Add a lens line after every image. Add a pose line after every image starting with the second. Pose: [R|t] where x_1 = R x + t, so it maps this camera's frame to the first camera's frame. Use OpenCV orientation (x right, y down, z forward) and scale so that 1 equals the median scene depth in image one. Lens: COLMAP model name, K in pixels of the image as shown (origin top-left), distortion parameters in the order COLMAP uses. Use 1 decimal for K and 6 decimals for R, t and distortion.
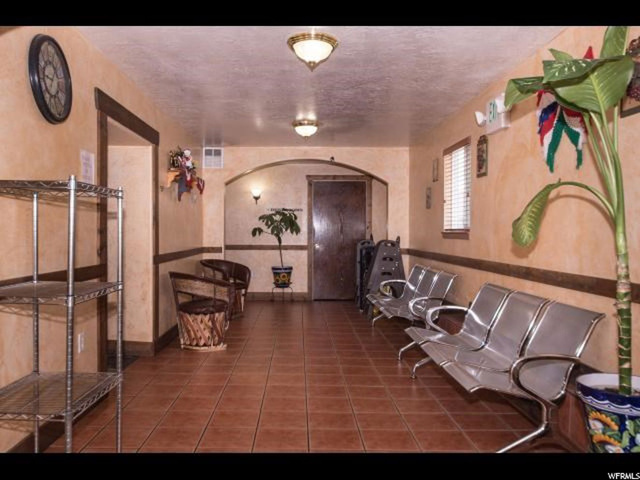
lens RADIAL K [[539.5, 0, 320.0], [0, 539.5, 240.0], [0, 0, 1]] dist [0.001554, 0.000737]
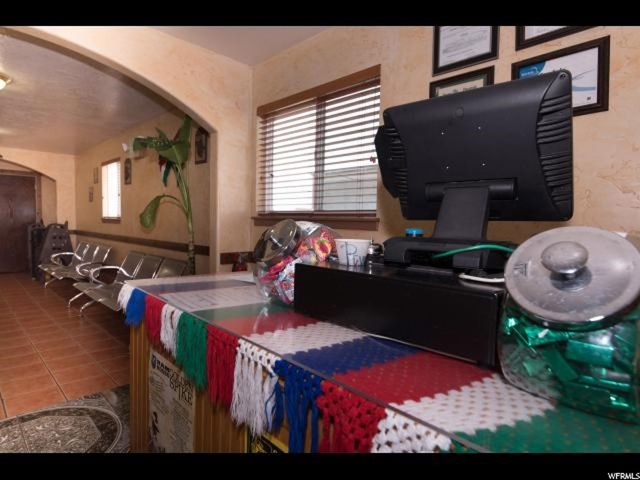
lens RADIAL K [[376.8, 0, 320.0], [0, 376.8, 240.0], [0, 0, 1]] dist [0.003777, -0.001069]
pose [[0.742752, -0.027823, 0.668988, -0.023782], [-0.002408, 0.999019, 0.044223, -0.003169], [-0.669562, -0.034458, 0.741956, -0.181299]]
